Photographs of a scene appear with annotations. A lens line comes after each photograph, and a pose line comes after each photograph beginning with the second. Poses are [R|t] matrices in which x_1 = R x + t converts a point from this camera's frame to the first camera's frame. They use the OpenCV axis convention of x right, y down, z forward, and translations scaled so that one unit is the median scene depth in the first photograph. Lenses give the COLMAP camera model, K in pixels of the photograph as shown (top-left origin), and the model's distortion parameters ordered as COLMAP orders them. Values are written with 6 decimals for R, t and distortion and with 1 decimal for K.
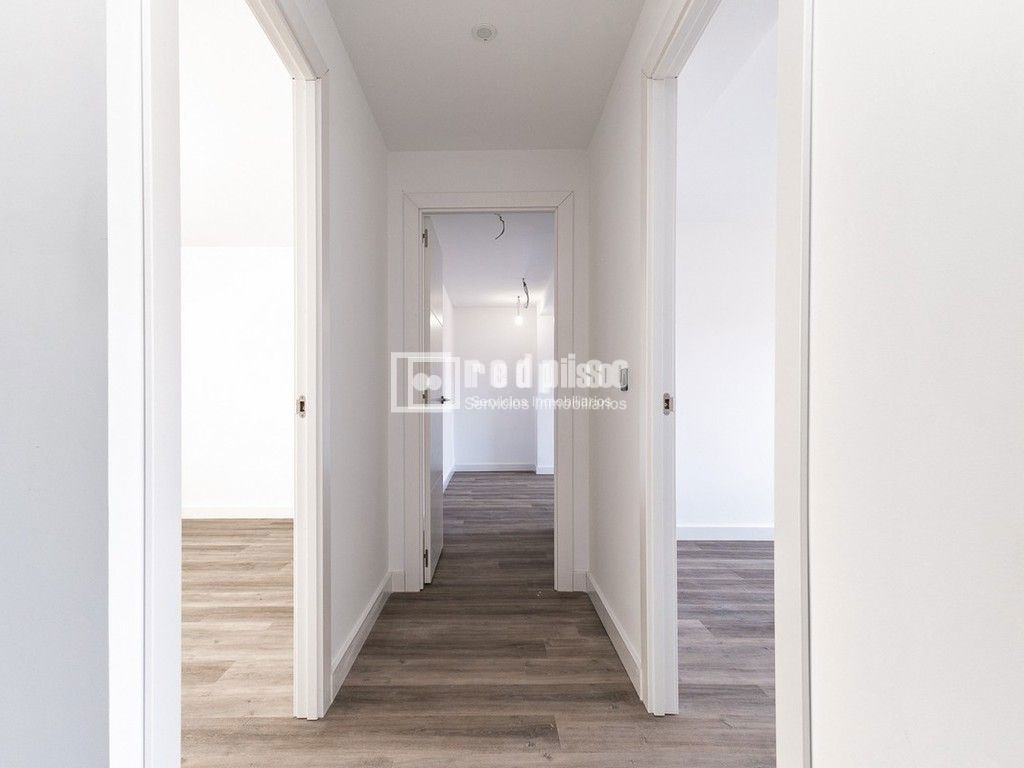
lens RADIAL K [[510.4, 0, 507.0], [0, 510.4, 390.3], [0, 0, 1]] dist [0.007497, 0.000422]
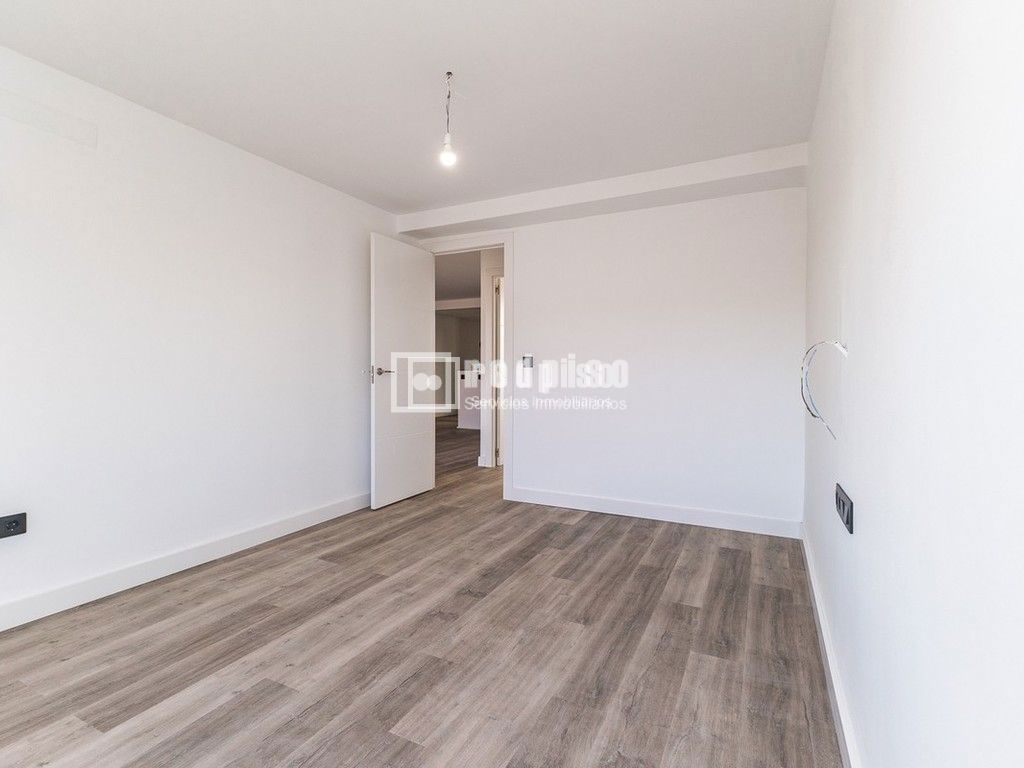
lens RADIAL K [[495.1, 0, 513.0], [0, 495.1, 386.8], [0, 0, 1]] dist [0.002025, -0.000048]
pose [[-0.479013, 0.018721, -0.877608, 1.261278], [0.005512, 0.999817, 0.018319, 0.038290], [0.877790, 0.003937, -0.479029, 1.162871]]
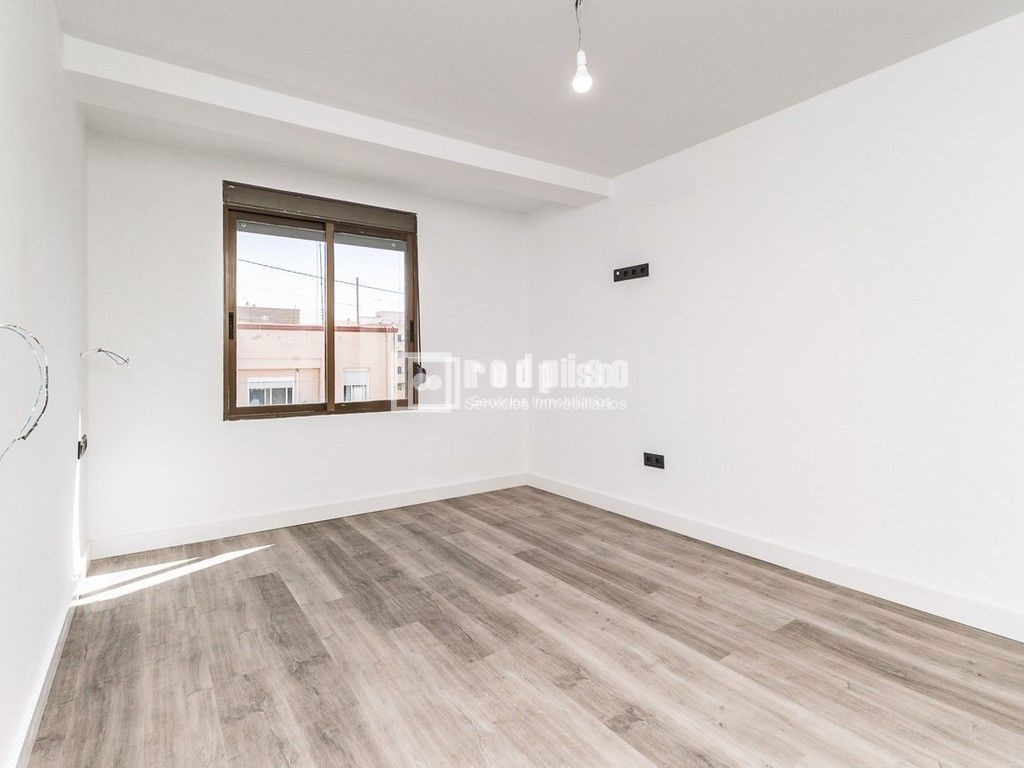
lens RADIAL K [[517.6, 0, 513.0], [0, 517.6, 386.6], [0, 0, 1]] dist [0.010145, 0.000948]
pose [[-0.548174, -0.040712, 0.835373, 0.342897], [-0.005154, 0.998960, 0.045303, 0.028632], [-0.836348, 0.020528, -0.547814, 1.107124]]
